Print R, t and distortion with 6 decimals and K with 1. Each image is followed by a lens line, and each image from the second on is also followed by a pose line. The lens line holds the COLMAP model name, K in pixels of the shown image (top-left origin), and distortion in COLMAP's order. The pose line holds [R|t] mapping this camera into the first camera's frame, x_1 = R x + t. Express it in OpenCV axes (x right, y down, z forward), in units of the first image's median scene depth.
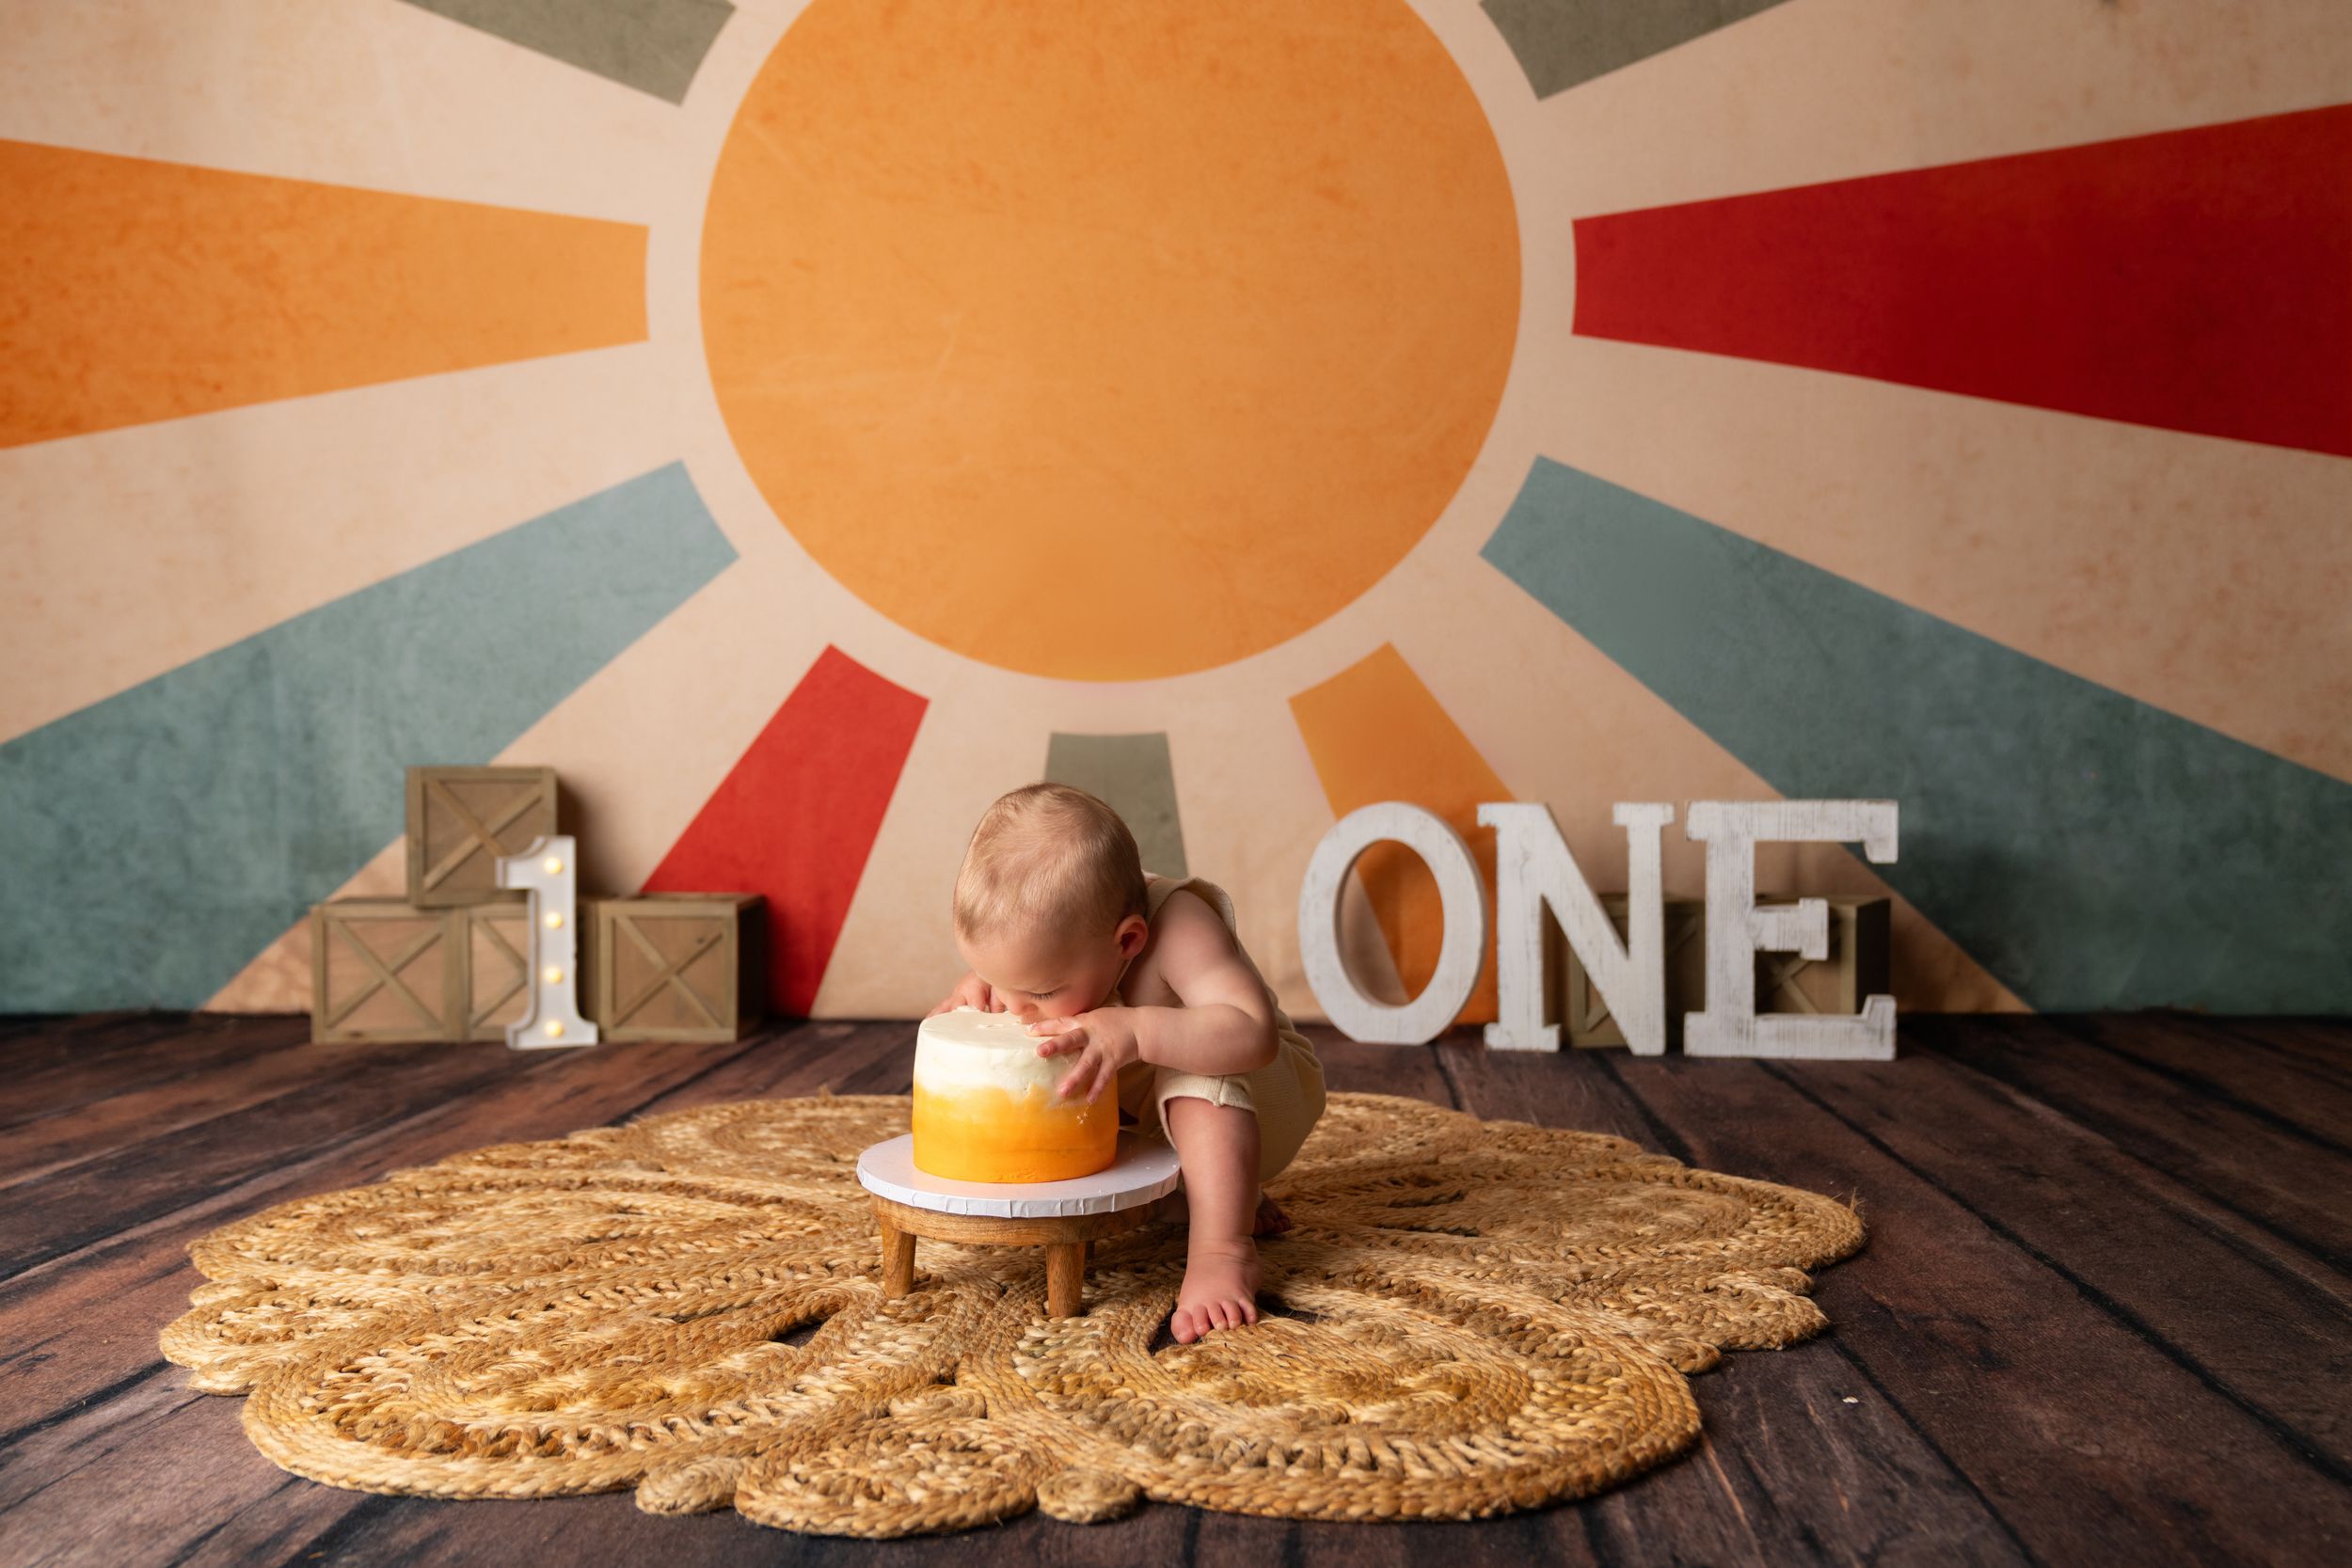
lens RADIAL K [[2066.5, 0, 1176.0], [0, 2066.5, 784.0], [0, 0, 1]] dist [-0.010667, -0.003078]
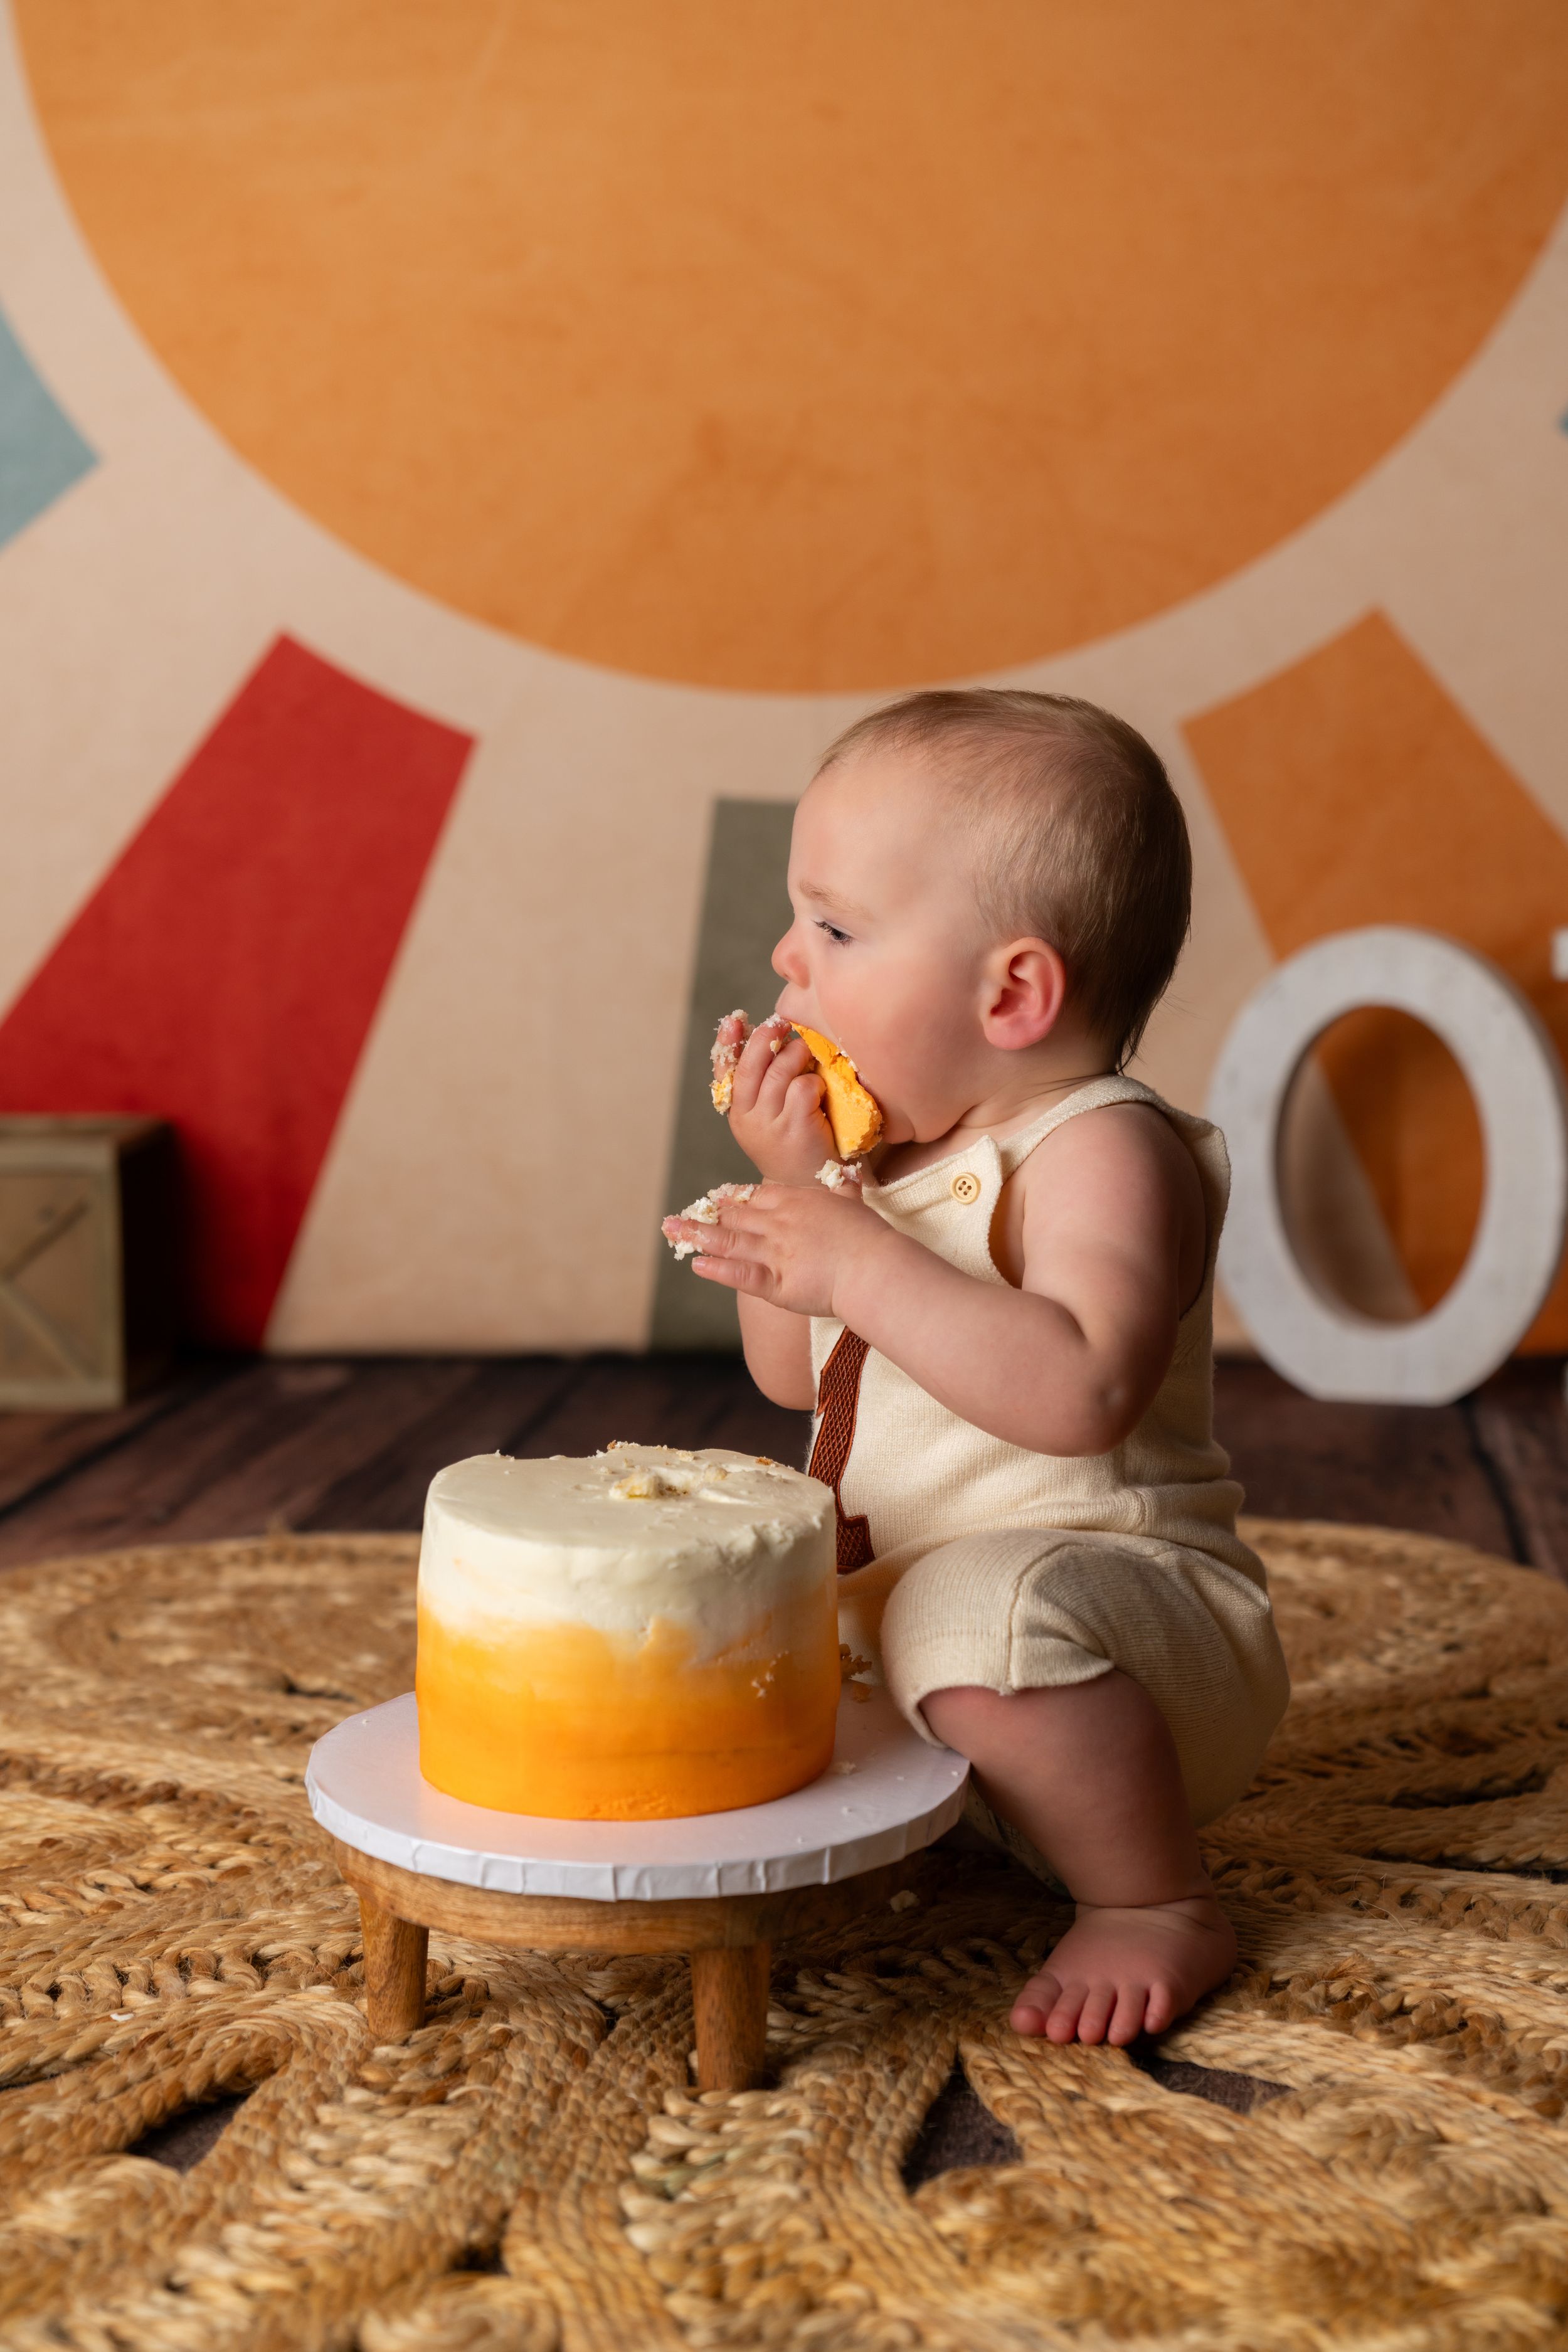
lens RADIAL K [[3734.7, 0, 784.0], [0, 3734.7, 1176.0], [0, 0, 1]] dist [0.026833, -0.129389]
pose [[0.998668, -0.010608, -0.050502, 0.003821], [0.015399, 0.995316, 0.095440, -0.029297], [0.049253, -0.096090, 0.994153, 0.104245]]
